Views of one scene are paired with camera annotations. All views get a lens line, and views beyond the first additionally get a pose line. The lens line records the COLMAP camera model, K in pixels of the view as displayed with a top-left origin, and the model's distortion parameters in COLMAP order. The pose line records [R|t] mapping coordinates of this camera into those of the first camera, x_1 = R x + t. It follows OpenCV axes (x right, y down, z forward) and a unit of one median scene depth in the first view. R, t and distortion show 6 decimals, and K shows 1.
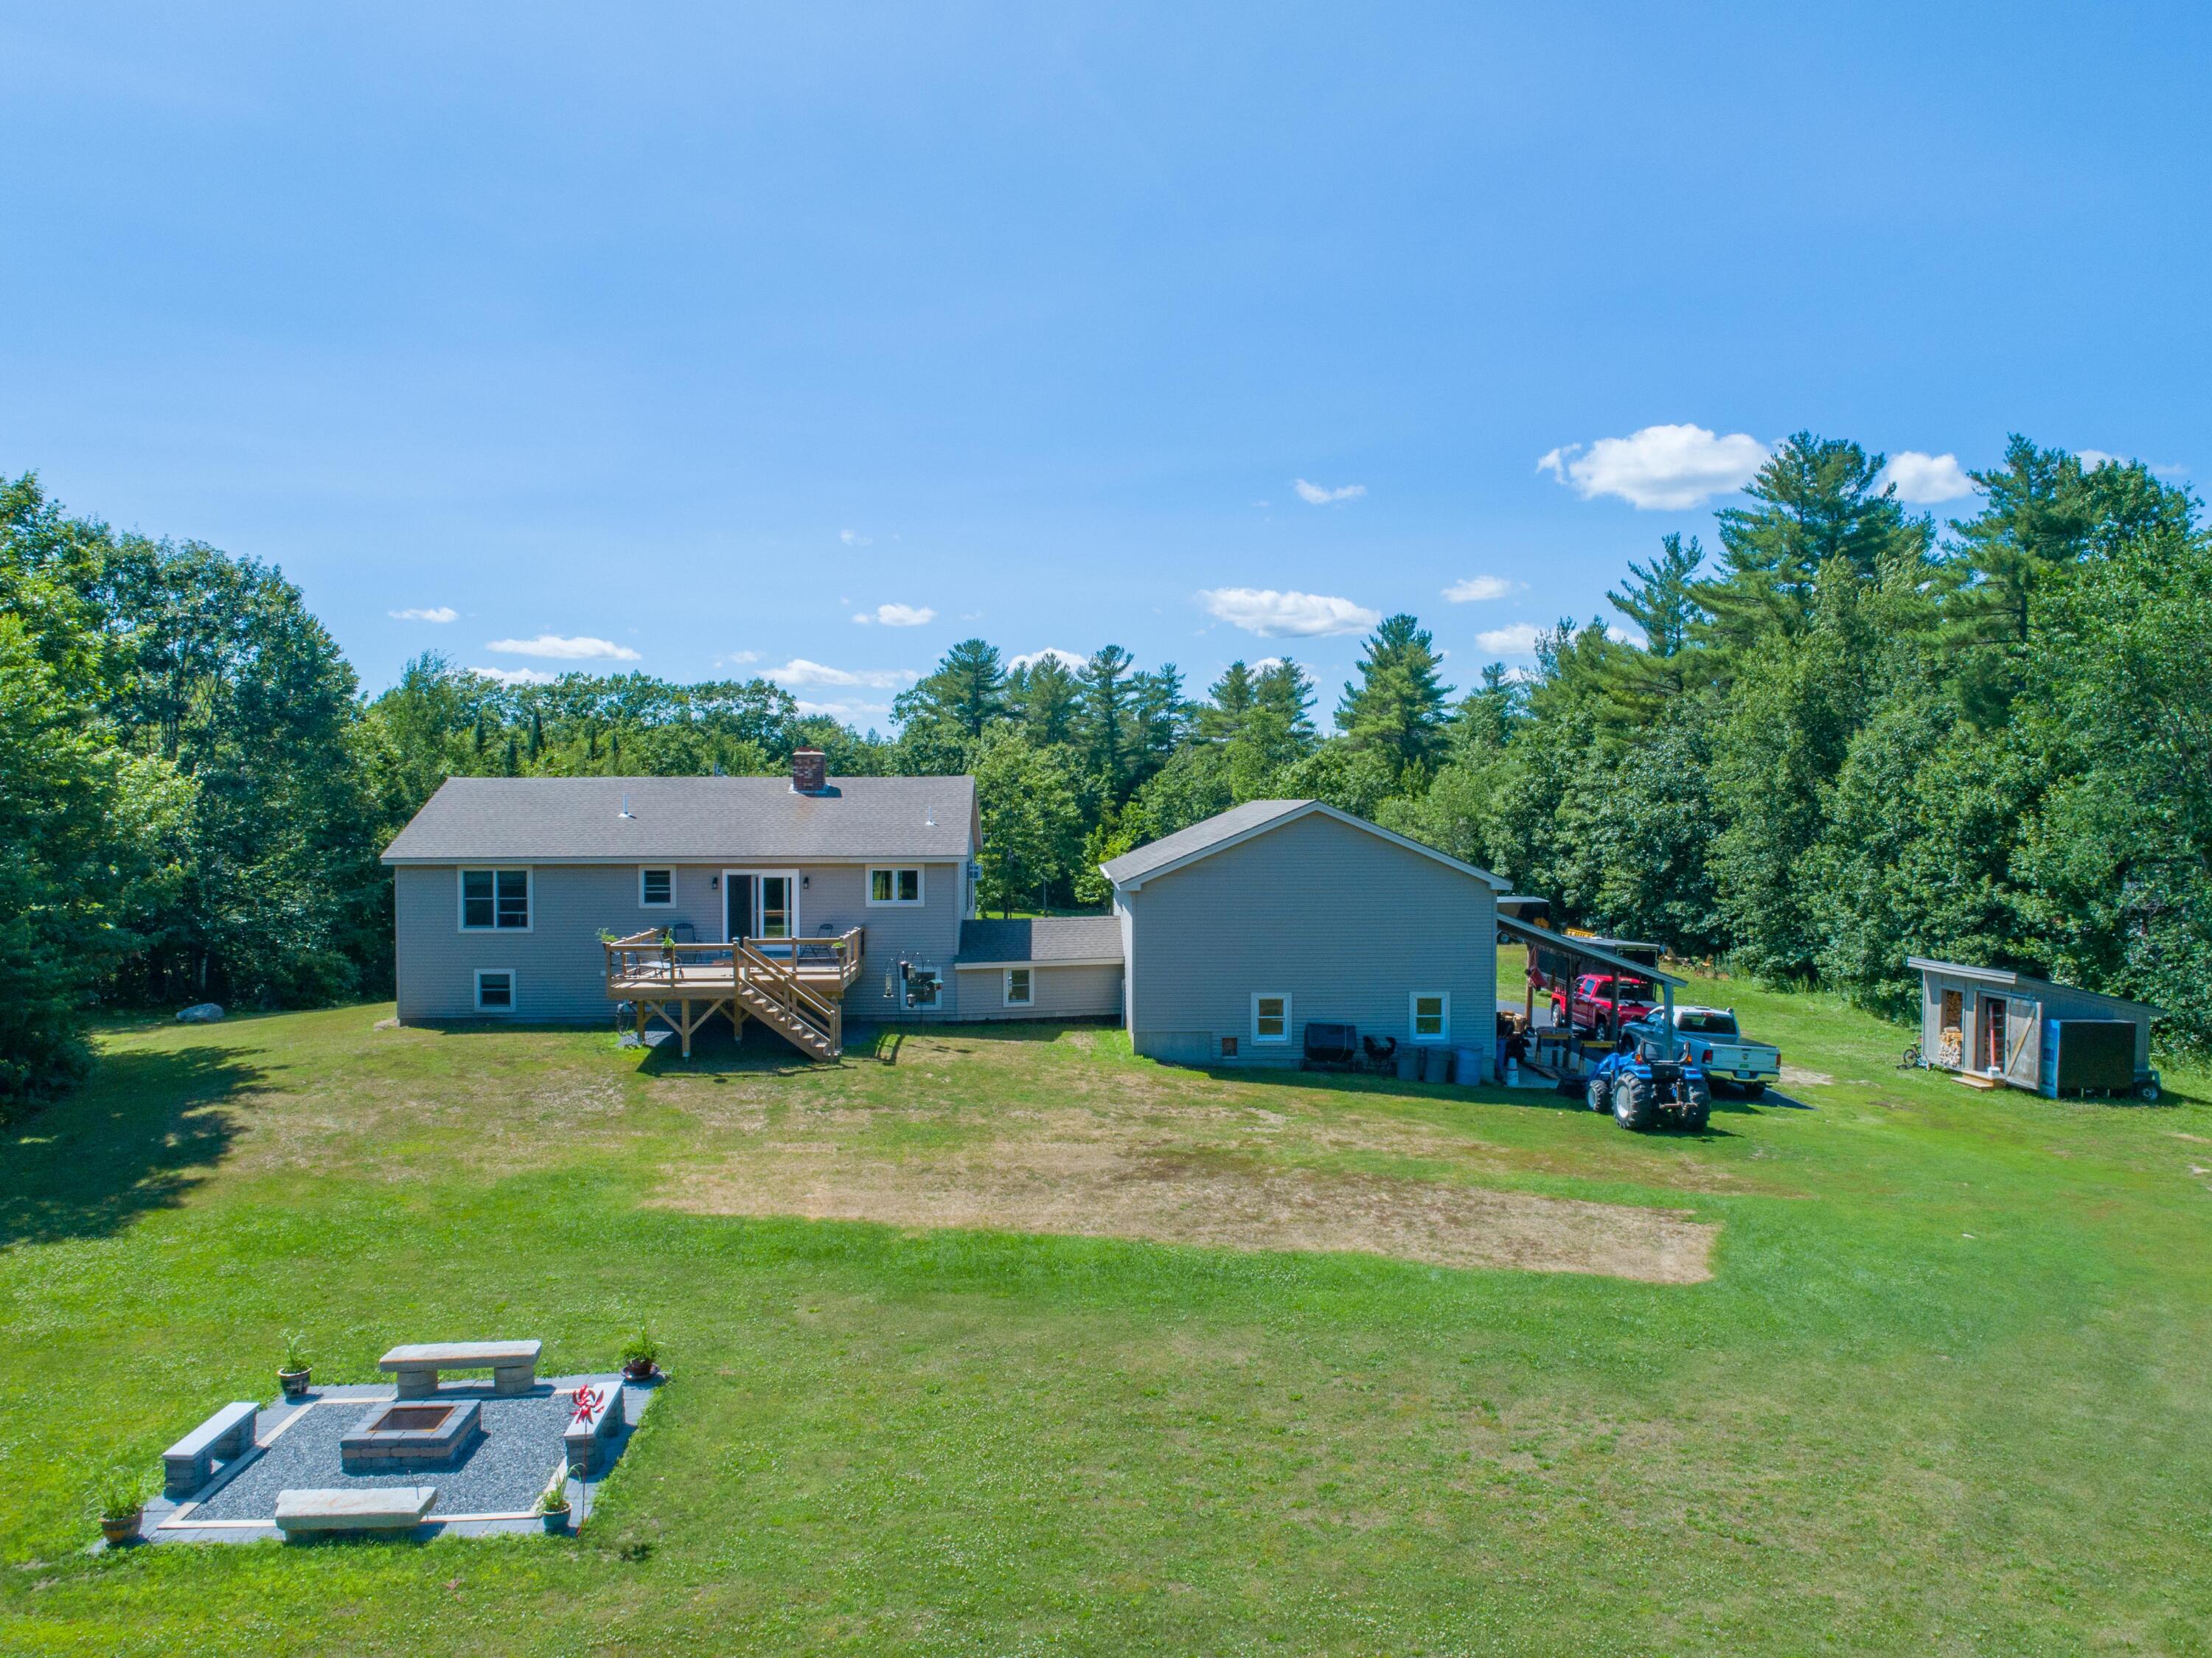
lens RADIAL K [[1683.8, 0, 1112.0], [0, 1683.8, 821.7], [0, 0, 1]] dist [-0.011725, -0.003973]
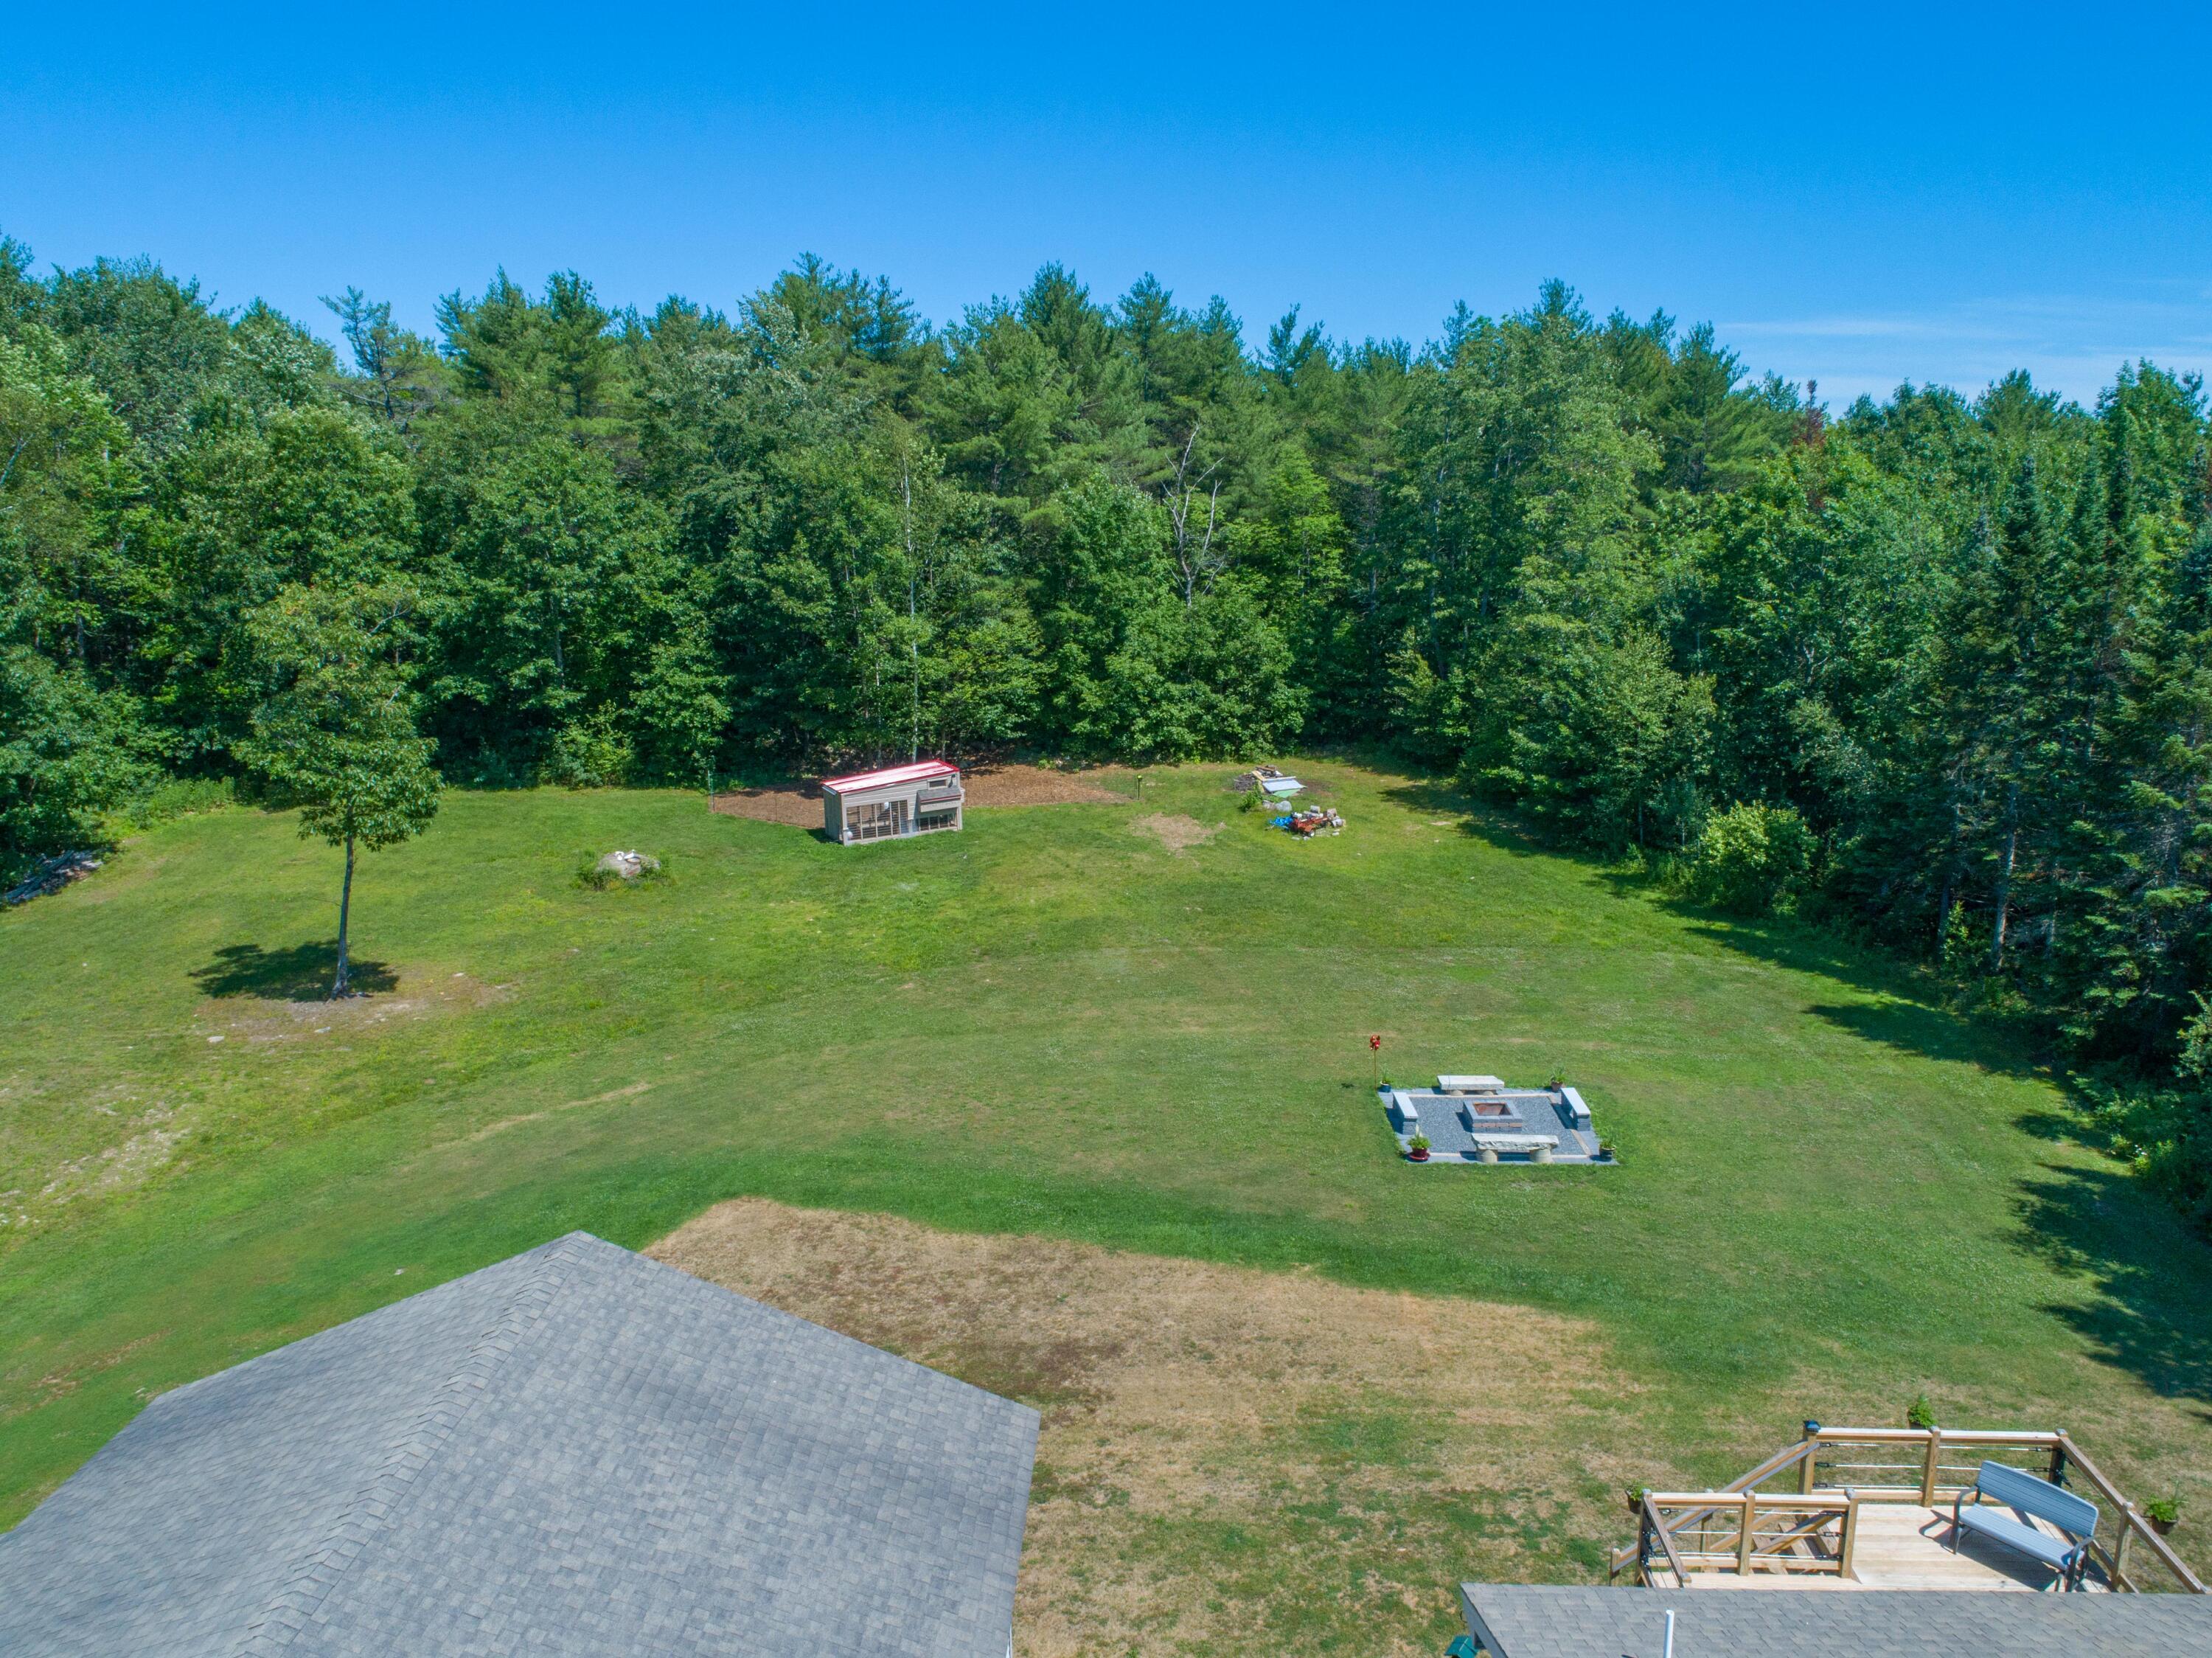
lens RADIAL K [[1674.1, 0, 1115.6], [0, 1674.1, 838.2], [0, 0, 1]] dist [-0.010138, -0.004478]
pose [[-0.997304, -0.007130, 0.073040, -0.043047], [0.009499, 0.974356, 0.224810, -0.192348], [-0.072770, 0.224898, -0.971661, 1.290431]]
